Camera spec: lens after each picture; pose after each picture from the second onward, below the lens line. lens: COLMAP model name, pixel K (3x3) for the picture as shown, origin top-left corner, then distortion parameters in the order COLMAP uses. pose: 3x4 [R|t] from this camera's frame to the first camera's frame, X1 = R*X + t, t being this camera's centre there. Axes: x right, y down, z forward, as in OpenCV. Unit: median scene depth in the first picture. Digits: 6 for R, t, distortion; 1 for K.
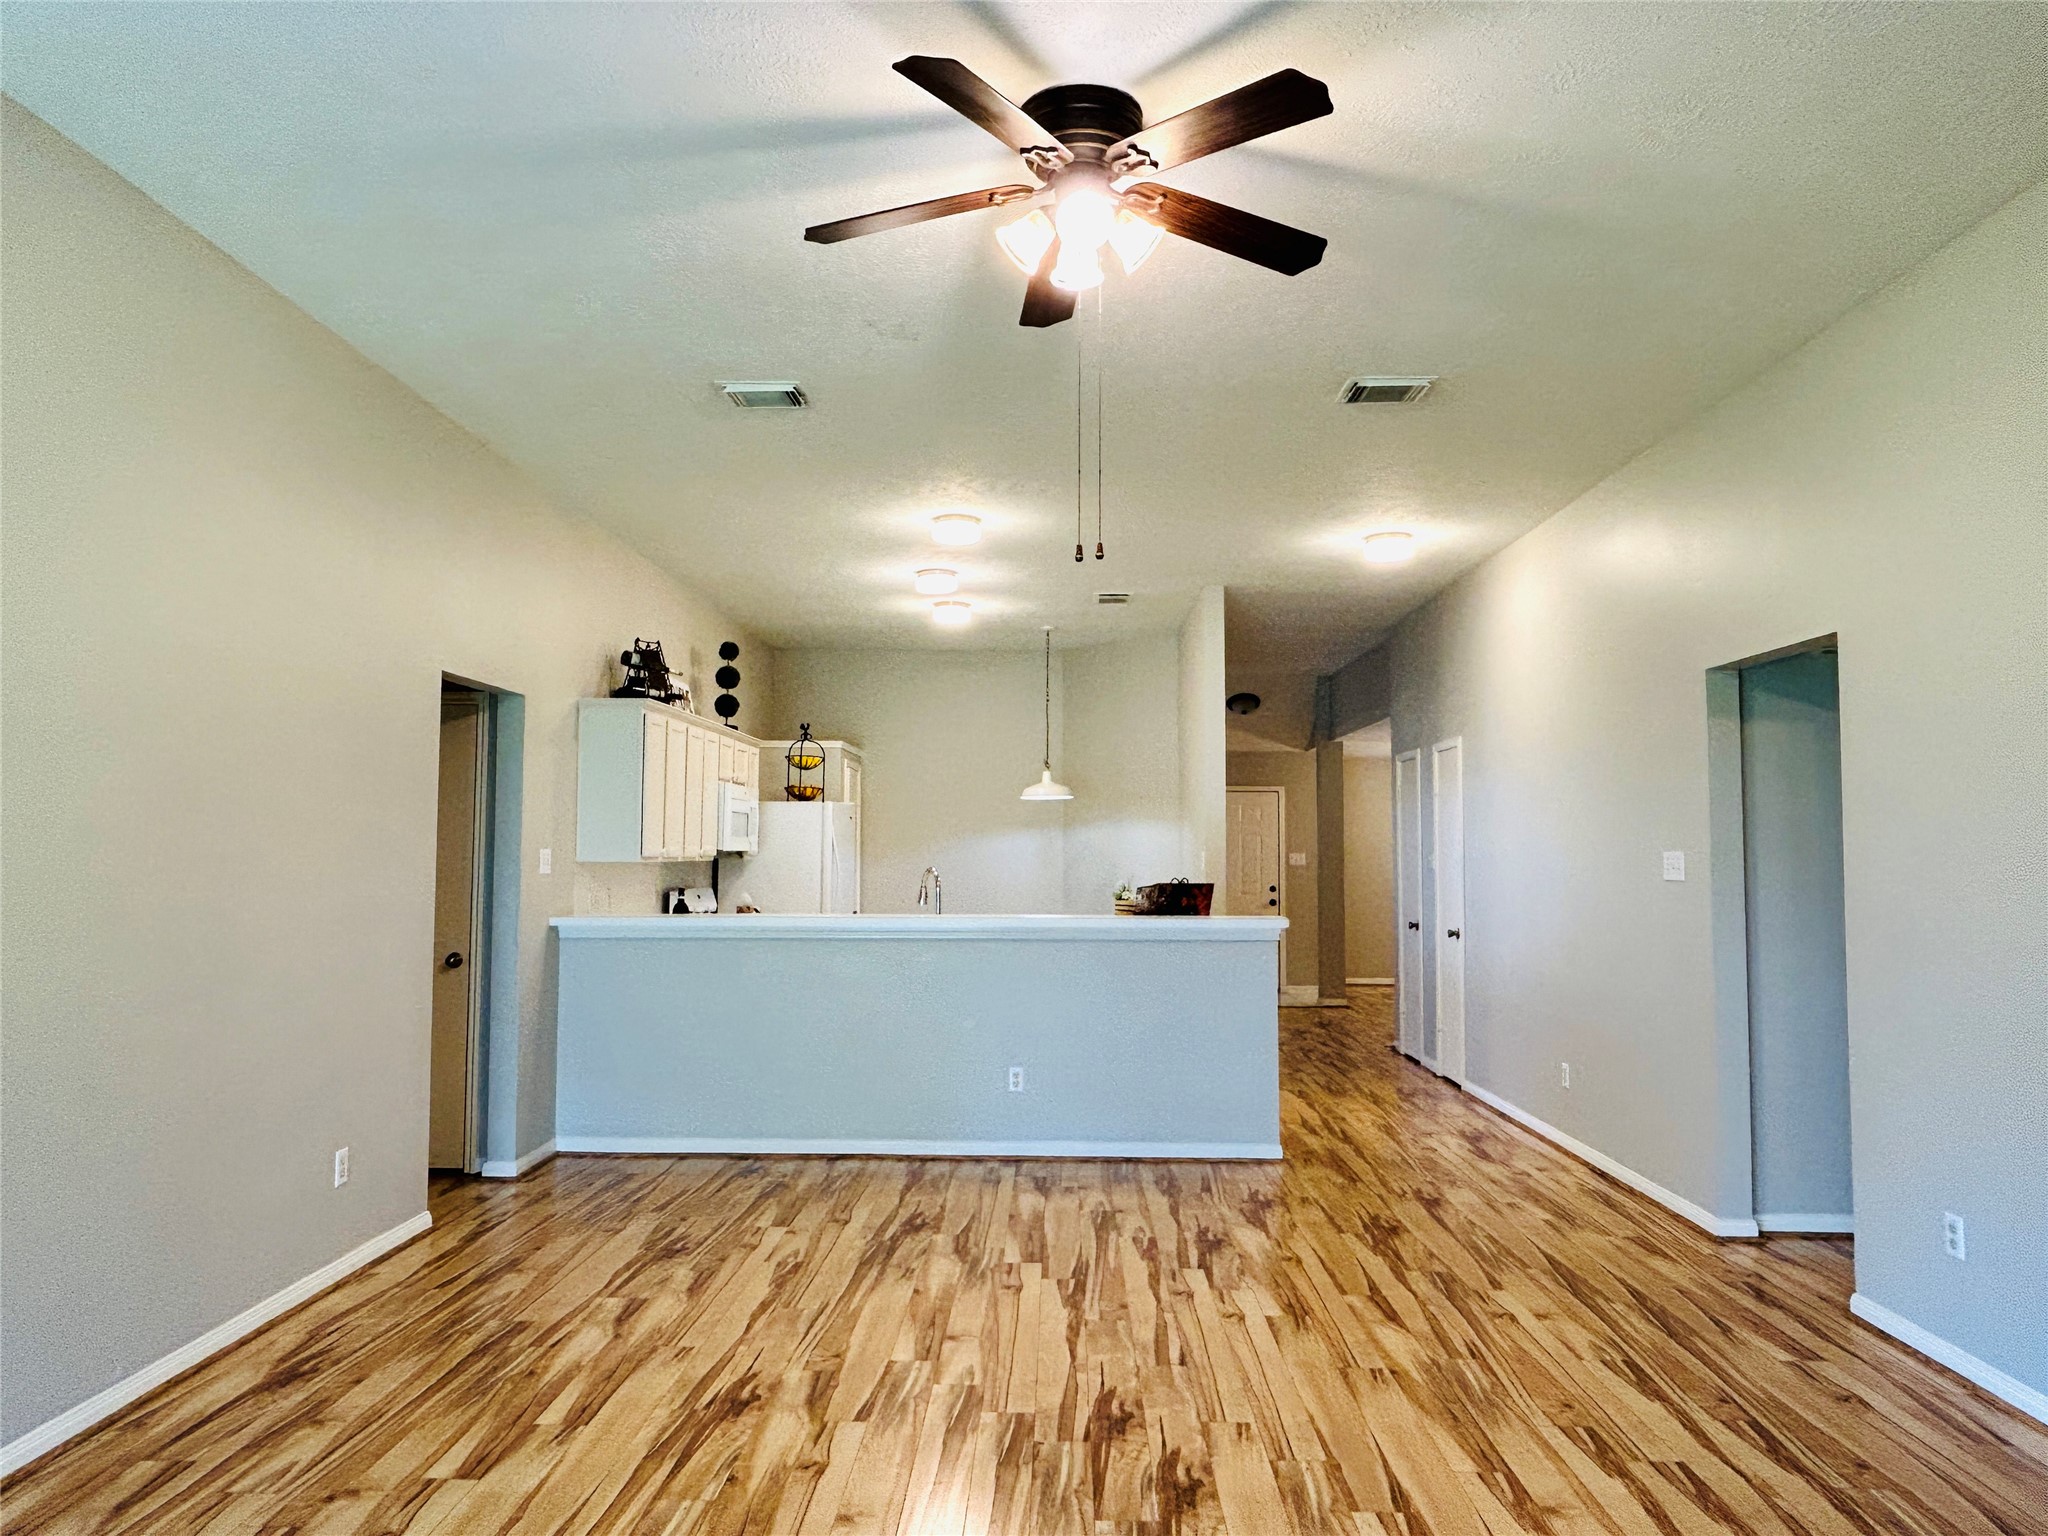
lens RADIAL K [[1327.9, 0, 1024.0], [0, 1327.9, 768.0], [0, 0, 1]] dist [0.001019, -0.002486]
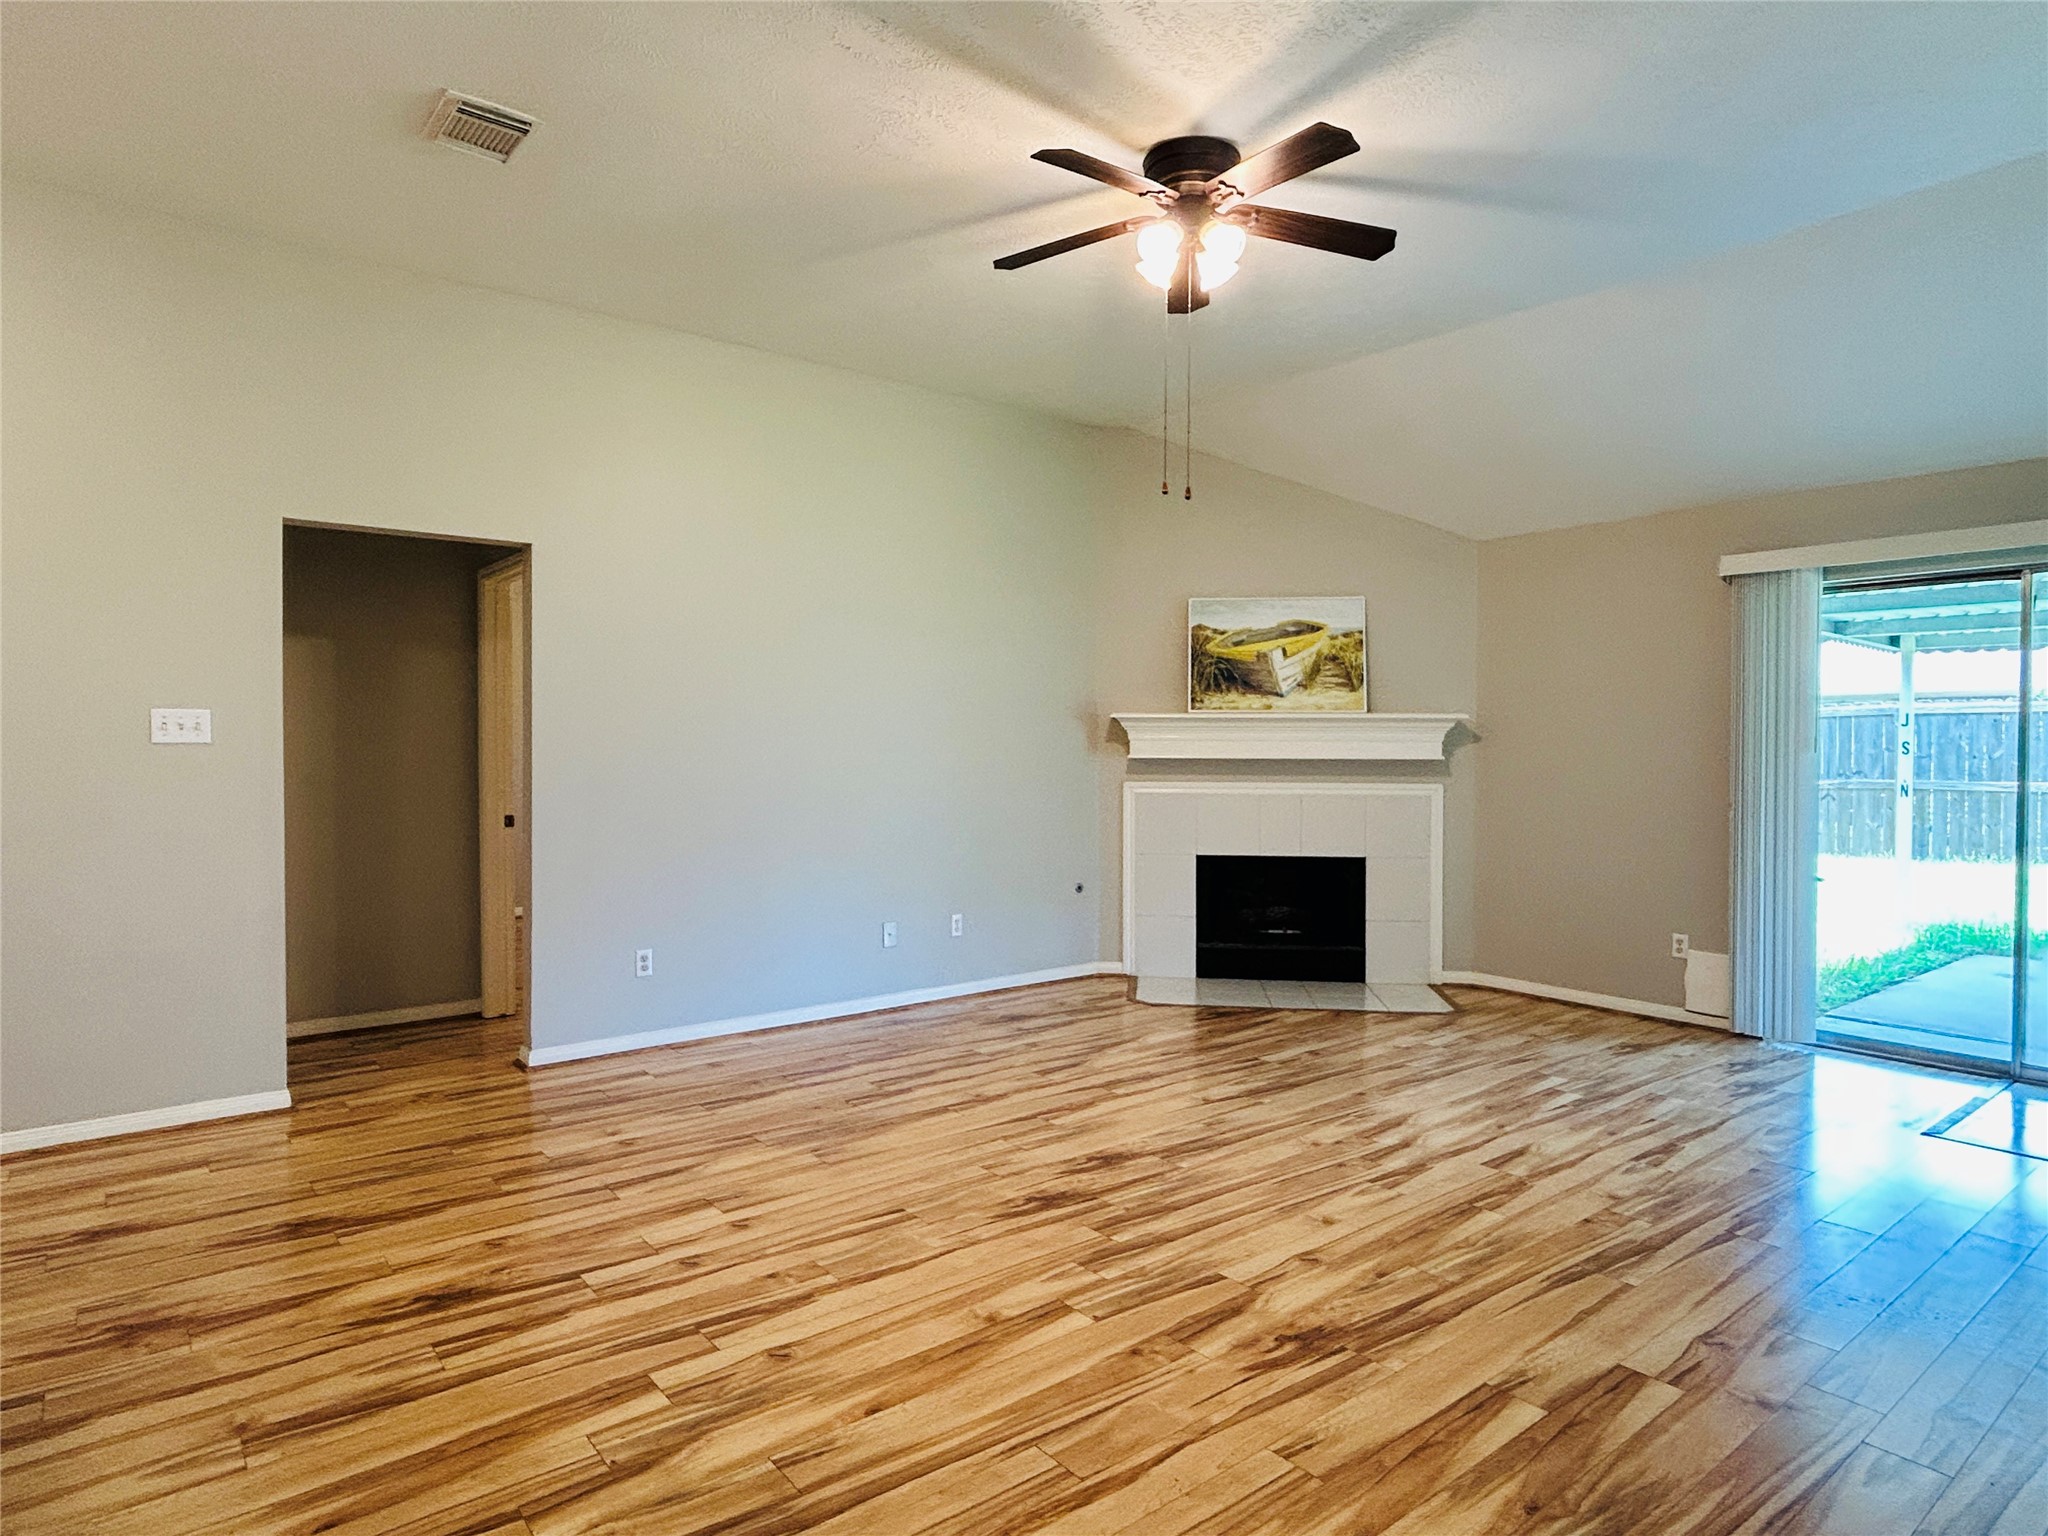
lens RADIAL K [[1156.7, 0, 1017.2], [0, 1156.7, 769.5], [0, 0, 1]] dist [-0.002375, 0.000993]
pose [[-0.642553, -0.021970, 0.765926, -0.631029], [-0.054987, 0.998334, -0.017493, 0.124859], [-0.764265, -0.053355, -0.642691, 1.568767]]
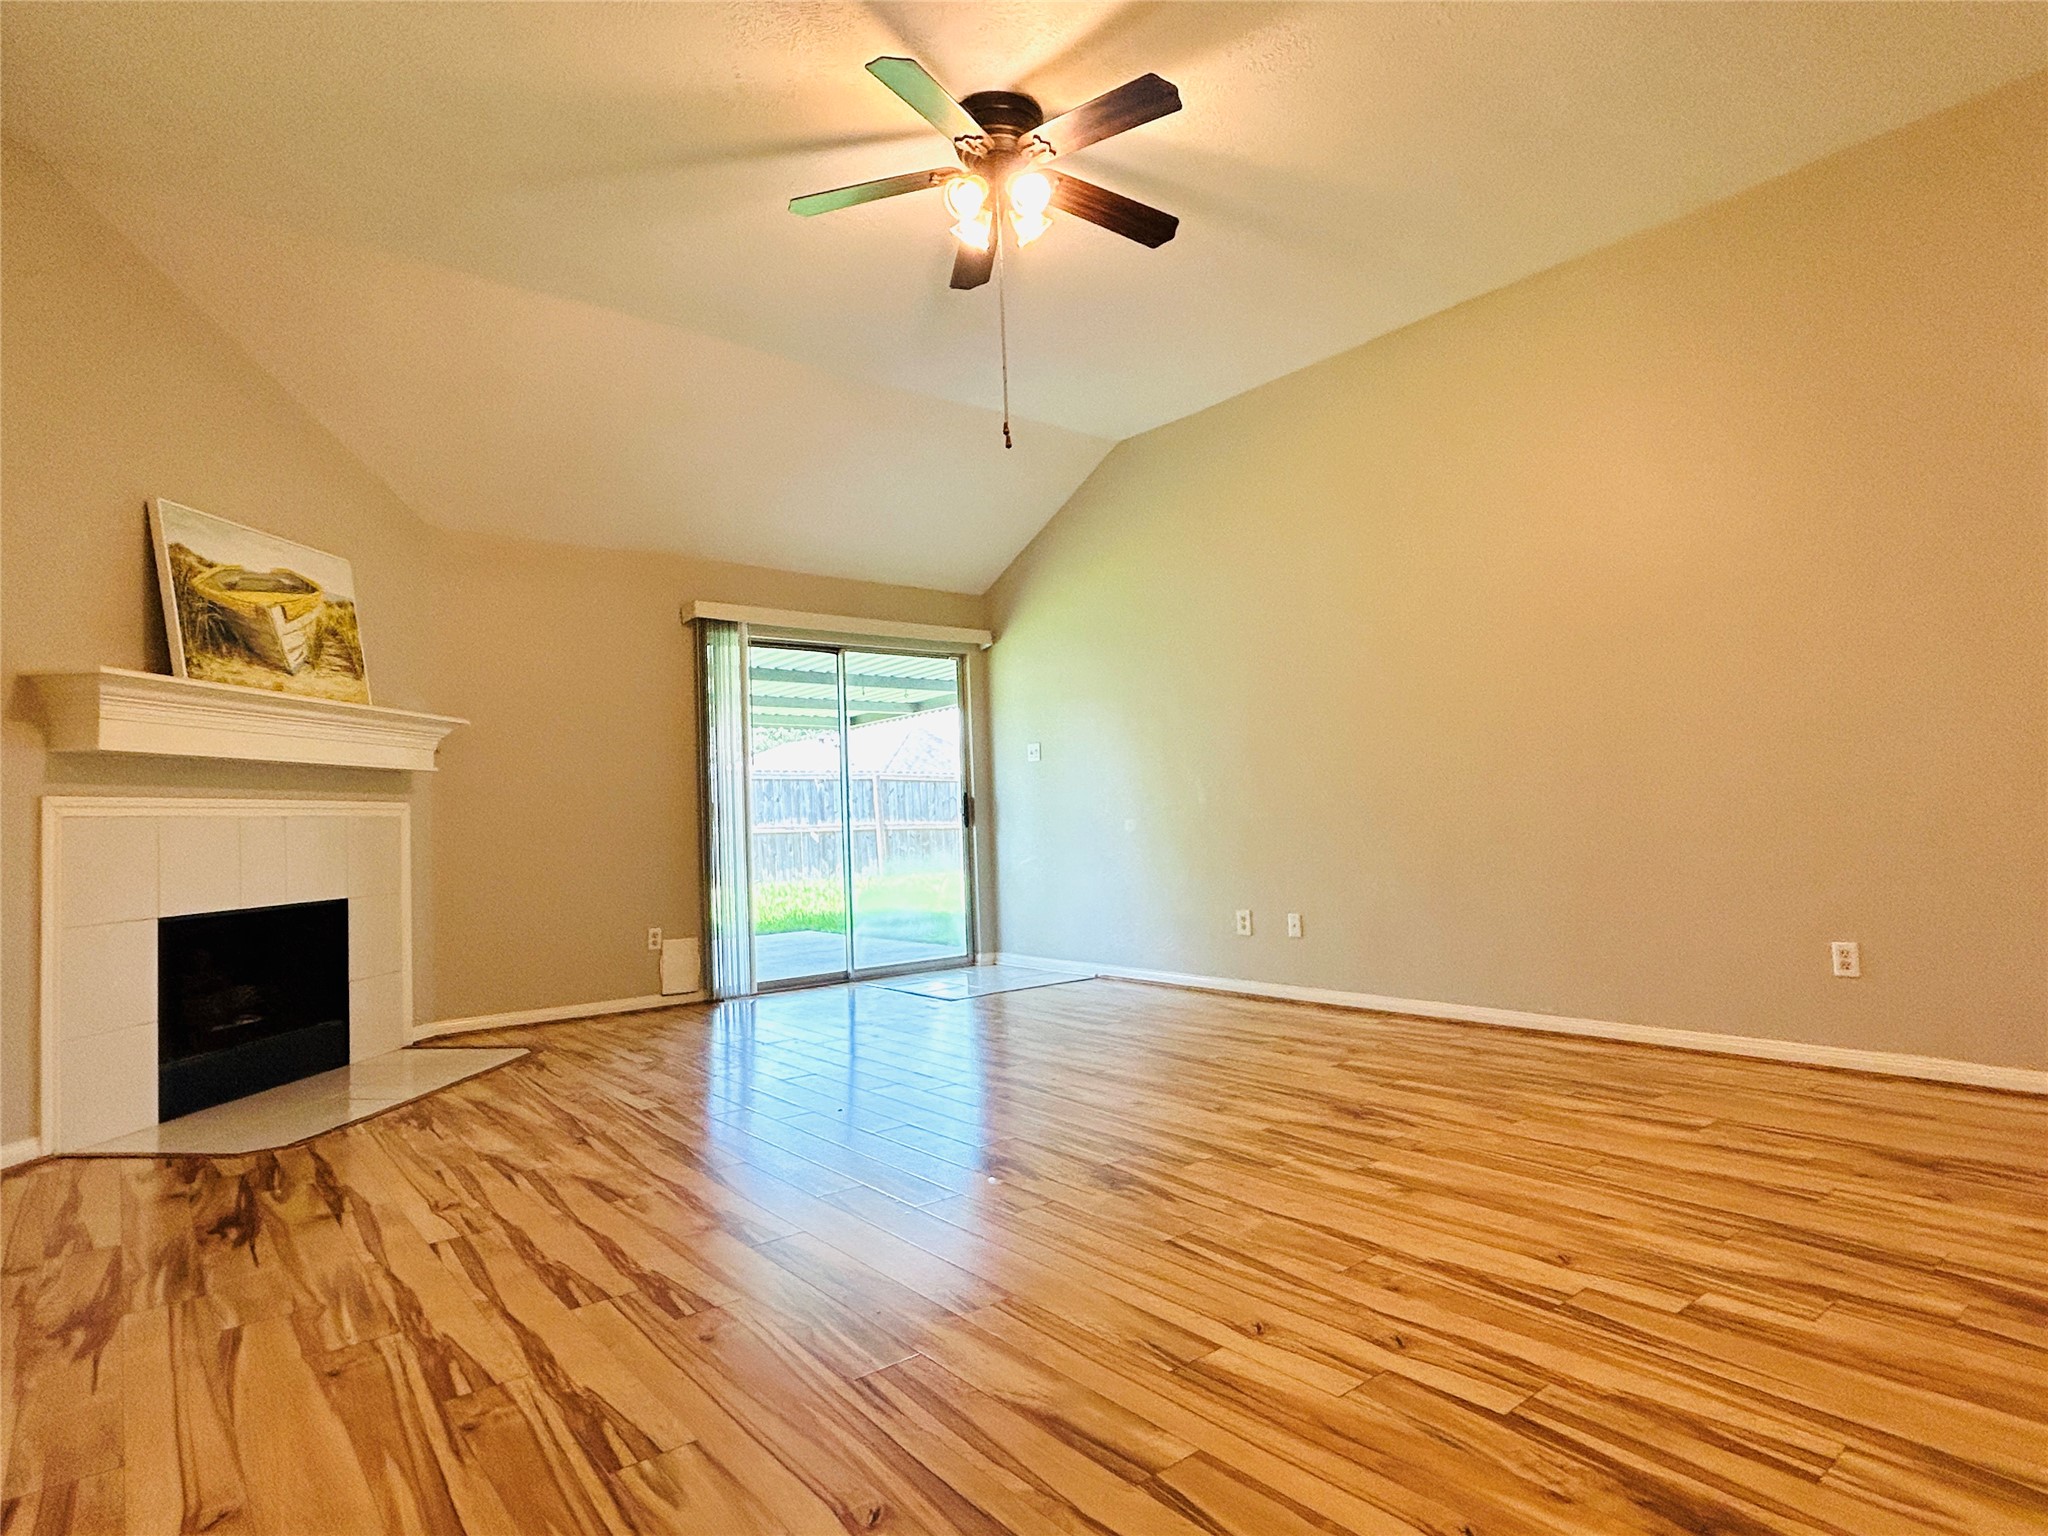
lens RADIAL K [[1125.2, 0, 1018.2], [0, 1125.2, 769.3], [0, 0, 1]] dist [-0.001662, 0.001200]
pose [[-0.761401, -0.006723, -0.648247, 0.646405], [0.072949, 0.992707, -0.095979, 0.233161], [0.644164, -0.120367, -0.755357, 1.530524]]
